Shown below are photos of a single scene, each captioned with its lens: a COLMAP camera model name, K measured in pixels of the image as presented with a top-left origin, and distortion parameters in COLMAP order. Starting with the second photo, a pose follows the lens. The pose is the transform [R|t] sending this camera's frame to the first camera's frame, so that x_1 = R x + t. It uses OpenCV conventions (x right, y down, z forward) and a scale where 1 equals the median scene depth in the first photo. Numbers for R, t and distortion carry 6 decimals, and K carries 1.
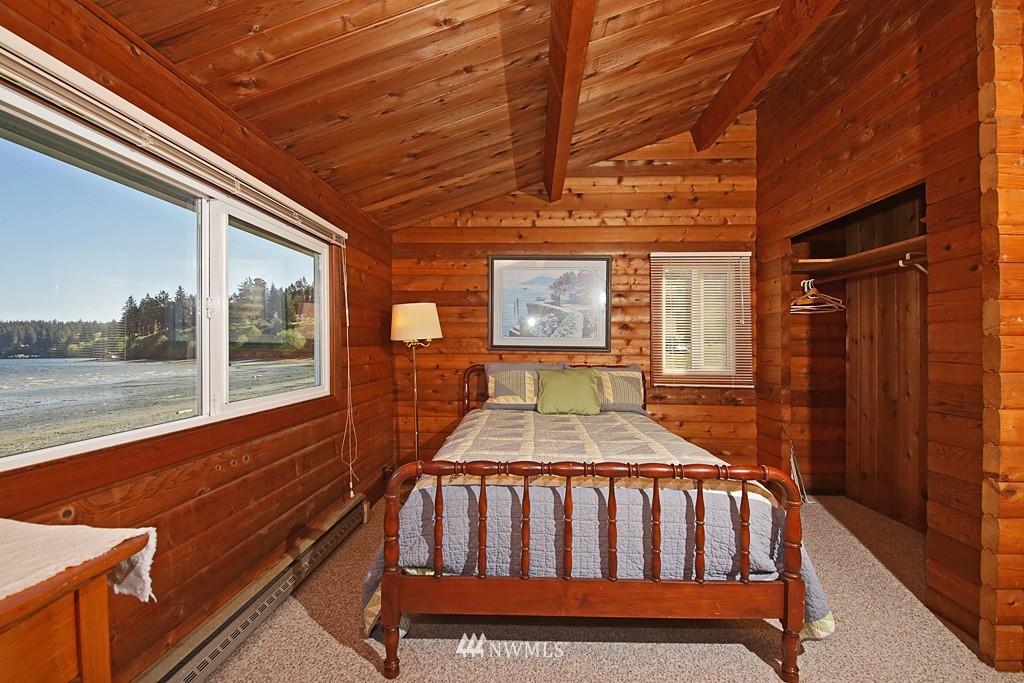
lens RADIAL K [[454.6, 0, 520.8], [0, 454.6, 347.0], [0, 0, 1]] dist [0.000247, -0.007112]
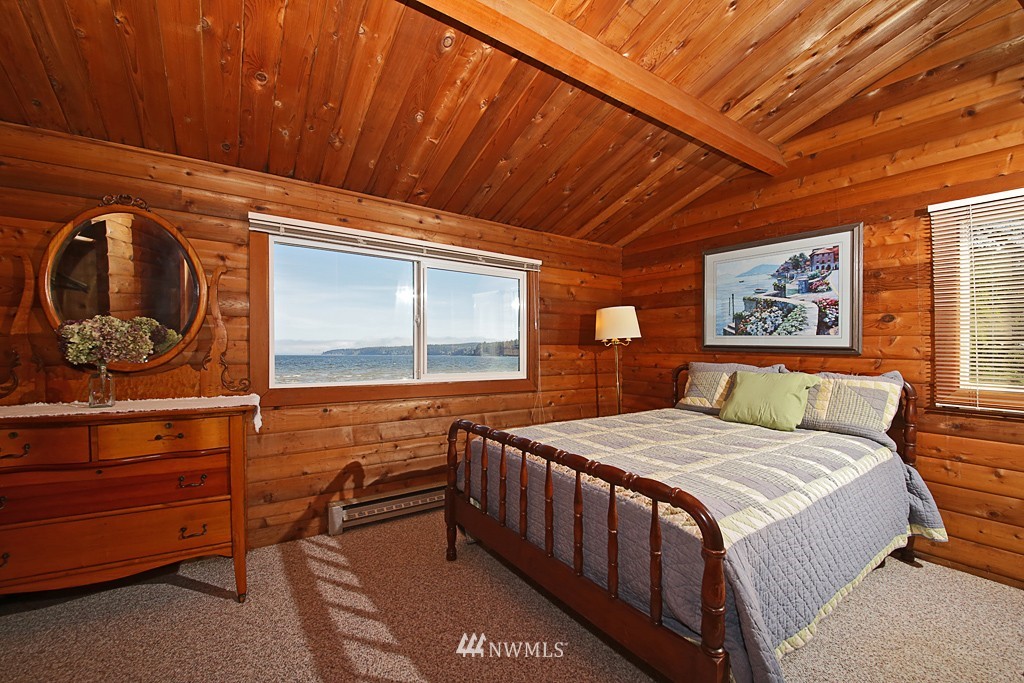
lens RADIAL K [[432.0, 0, 516.4], [0, 432.0, 347.5], [0, 0, 1]] dist [-0.020044, -0.007705]
pose [[0.554109, 0.002704, -0.832440, 0.476916], [-0.013026, 0.999900, -0.005423, 0.012294], [0.832342, 0.013848, 0.554089, 0.167479]]
